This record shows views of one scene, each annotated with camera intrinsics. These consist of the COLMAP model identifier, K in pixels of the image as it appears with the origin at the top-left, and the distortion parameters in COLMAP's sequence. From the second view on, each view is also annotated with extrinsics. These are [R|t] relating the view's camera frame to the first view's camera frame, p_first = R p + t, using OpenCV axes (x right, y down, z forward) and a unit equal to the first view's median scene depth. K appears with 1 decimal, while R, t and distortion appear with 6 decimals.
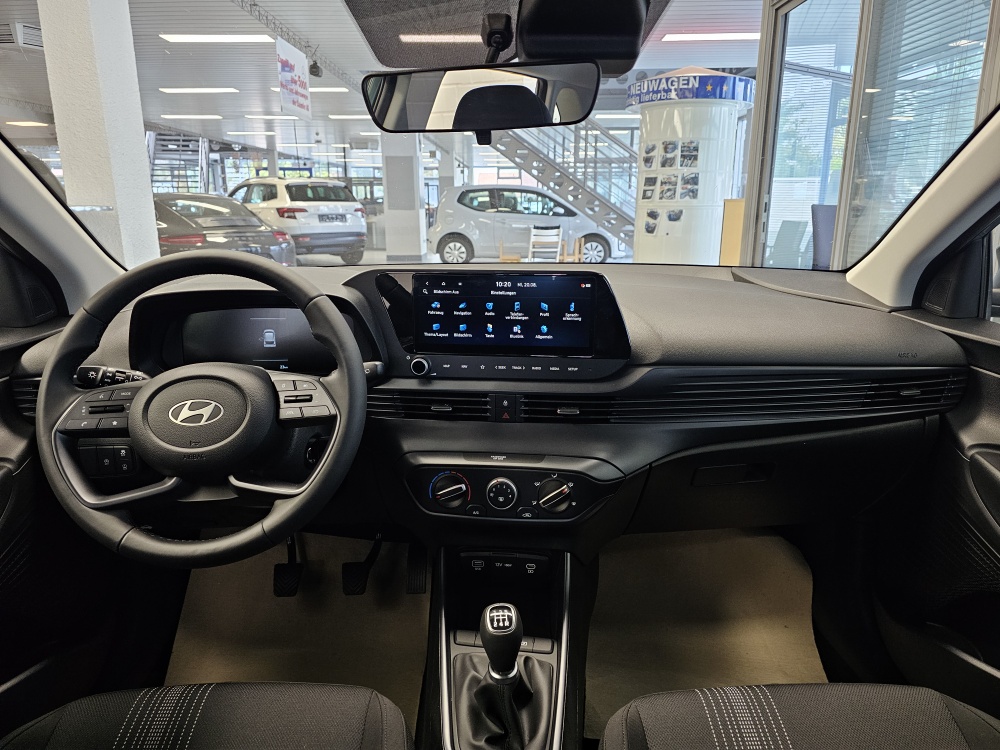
lens RADIAL K [[663.0, 0, 511.3], [0, 663.0, 374.8], [0, 0, 1]] dist [0.043989, -0.003215]
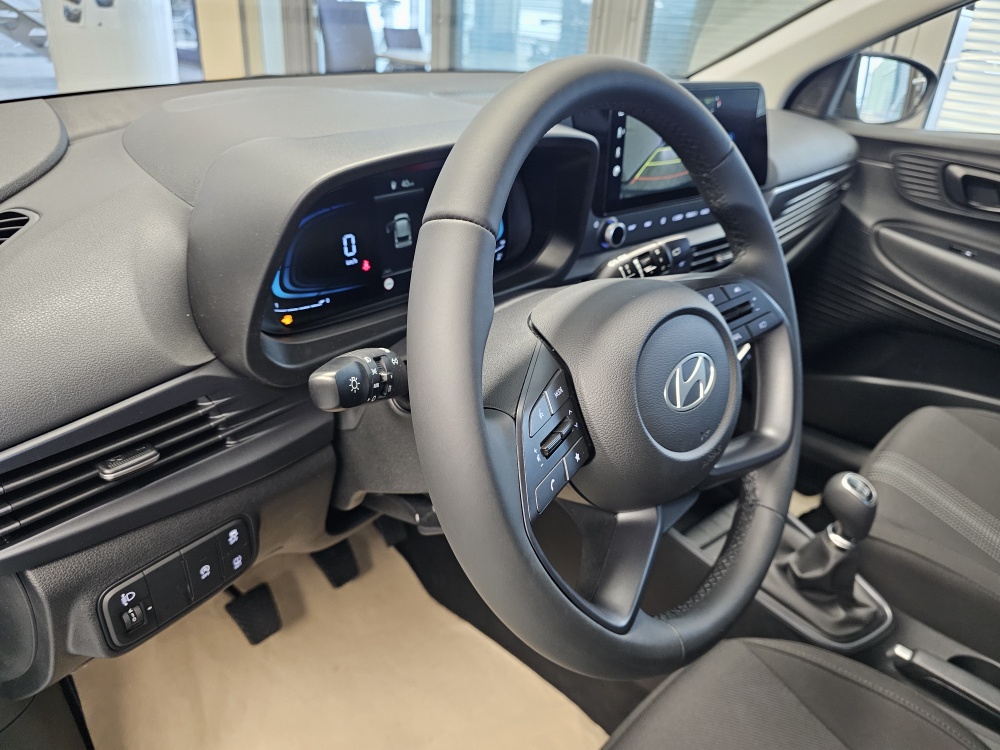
lens RADIAL K [[665.5, 0, 487.4], [0, 665.5, 373.7], [0, 0, 1]] dist [0.030619, 0.000798]
pose [[0.688439, -0.303649, 0.658673, -0.100921], [0.123800, 0.944014, 0.305796, -0.014500], [-0.714651, -0.128978, 0.687487, 0.081117]]
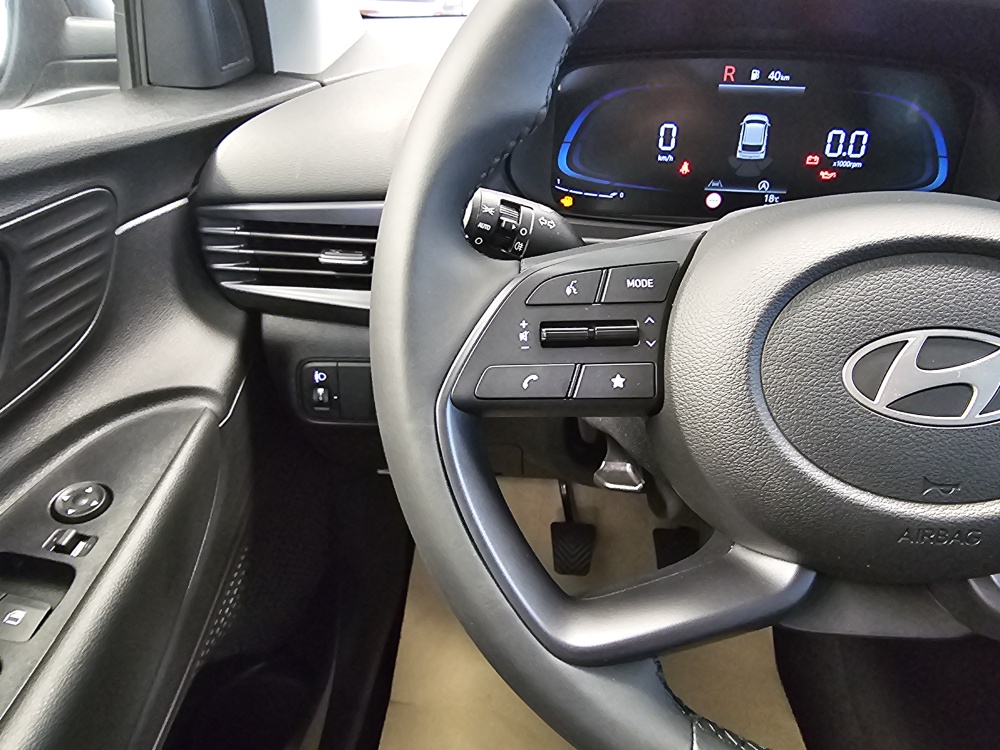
lens RADIAL K [[681.6, 0, 500.9], [0, 681.6, 369.0], [0, 0, 1]] dist [0.000120, -0.000025]
pose [[0.993730, 0.075548, -0.082425, -0.067801], [-0.055143, 0.972448, 0.226503, -0.000086], [0.097266, -0.220537, 0.970517, 0.076853]]
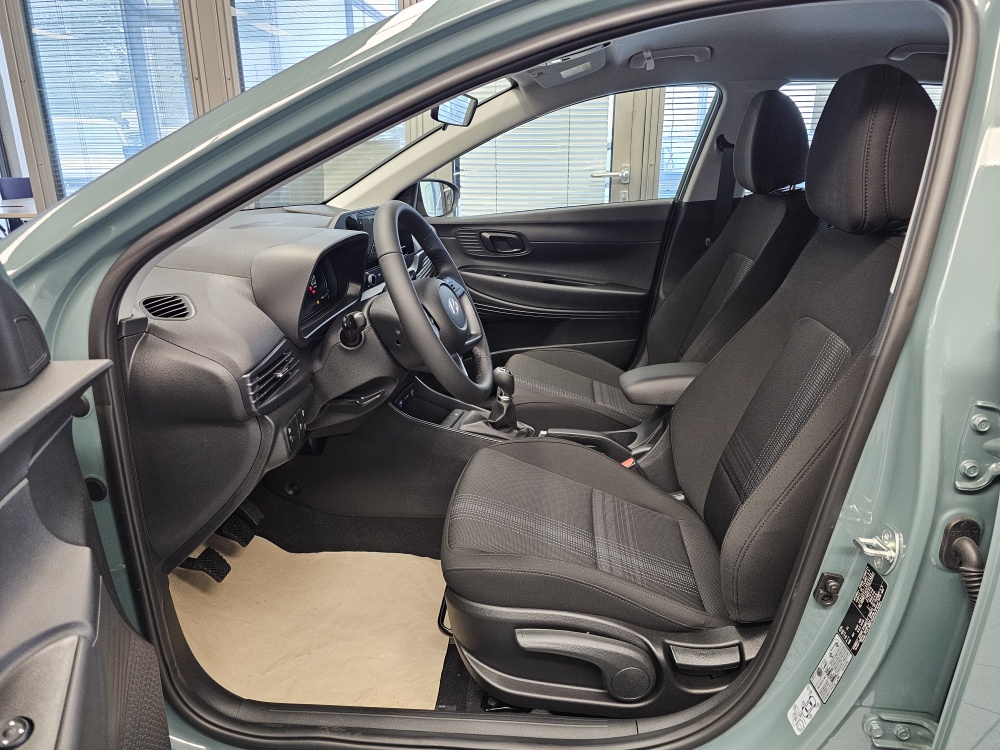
lens RADIAL K [[678.3, 0, 500.9], [0, 678.3, 376.7], [0, 0, 1]] dist [0.030633, -0.044006]
pose [[0.102372, -0.310715, 0.944974, -0.213110], [0.239979, 0.929621, 0.279669, -0.021736], [-0.965365, 0.198144, 0.169732, 0.072004]]
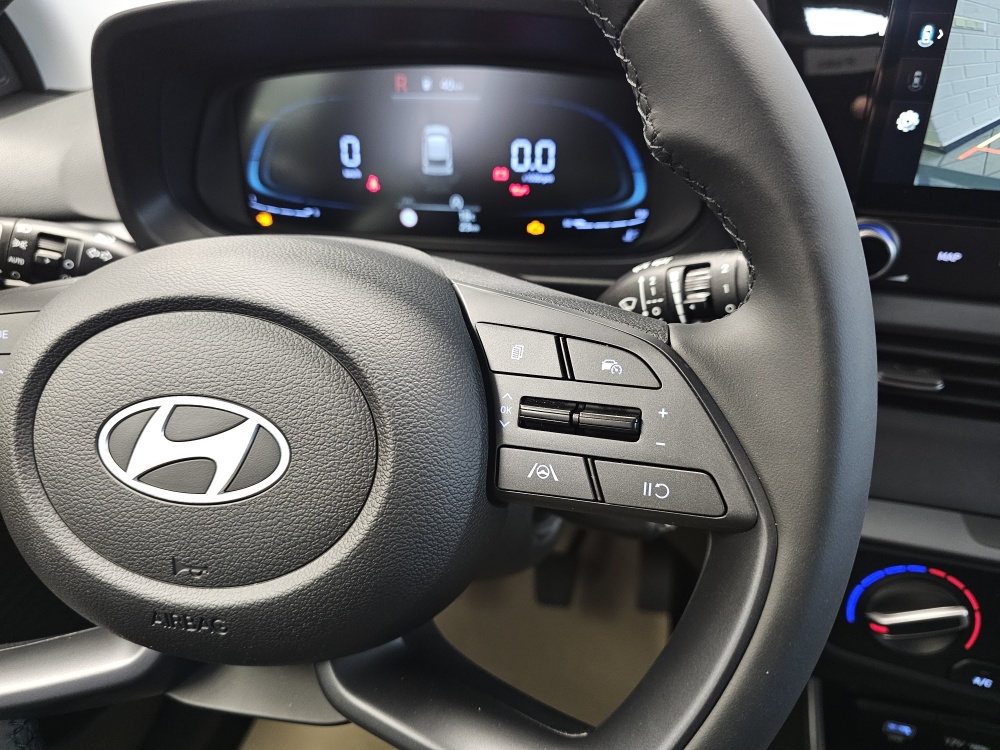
lens RADIAL K [[698.6, 0, 507.1], [0, 698.6, 370.5], [0, 0, 1]] dist [0.006146, -0.032770]
pose [[0.977863, 0.093615, -0.187137, -0.033333], [-0.045607, 0.968191, 0.246020, -0.004586], [0.204216, -0.232039, 0.951028, 0.084496]]
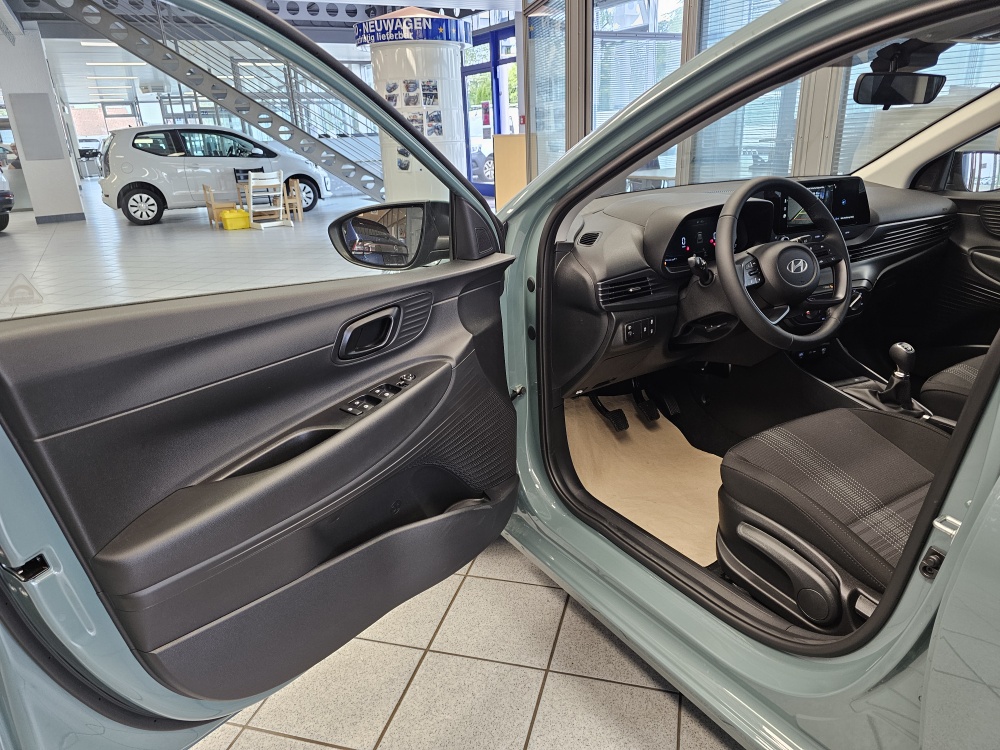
lens RADIAL K [[666.5, 0, 499.0], [0, 666.5, 381.4], [0, 0, 1]] dist [0.039031, -0.037903]
pose [[0.864035, -0.204032, 0.460233, -0.224572], [0.159609, 0.978051, 0.133945, -0.001176], [-0.477460, -0.042276, 0.877636, -0.024702]]
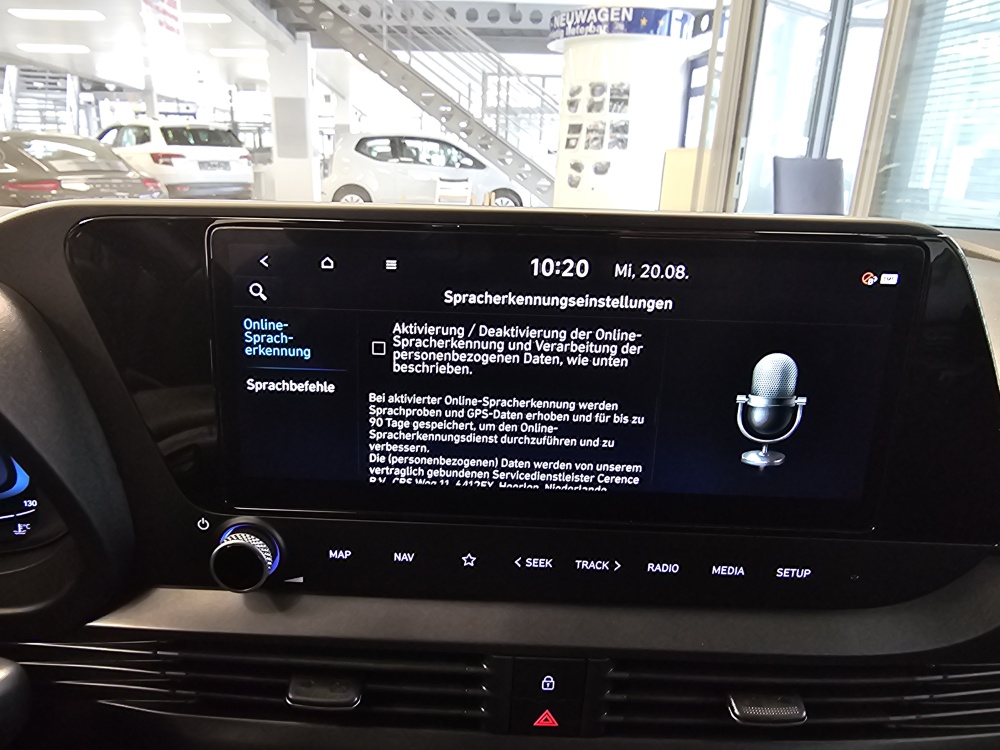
lens RADIAL K [[672.0, 0, 455.2], [0, 672.0, 382.1], [0, 0, 1]] dist [0.000454, 0.001272]
pose [[0.997765, 0.000940, 0.066816, -0.009424], [-0.005572, 0.997589, 0.069170, -0.014669], [-0.066589, -0.069388, 0.995365, 0.098417]]
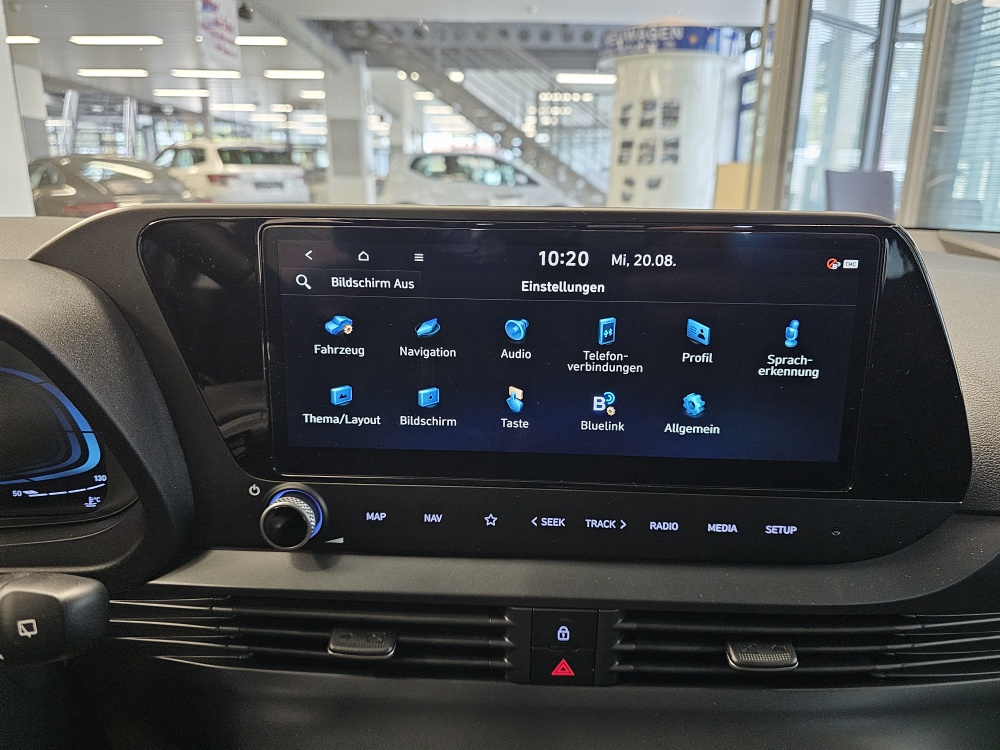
lens RADIAL K [[679.3, 0, 502.8], [0, 679.3, 370.2], [0, 0, 1]] dist [0.028865, -0.039734]
pose [[0.998524, -0.004901, 0.054087, -0.007537], [0.003524, 0.999668, 0.025530, -0.012528], [-0.054194, -0.025301, 0.998210, 0.092494]]
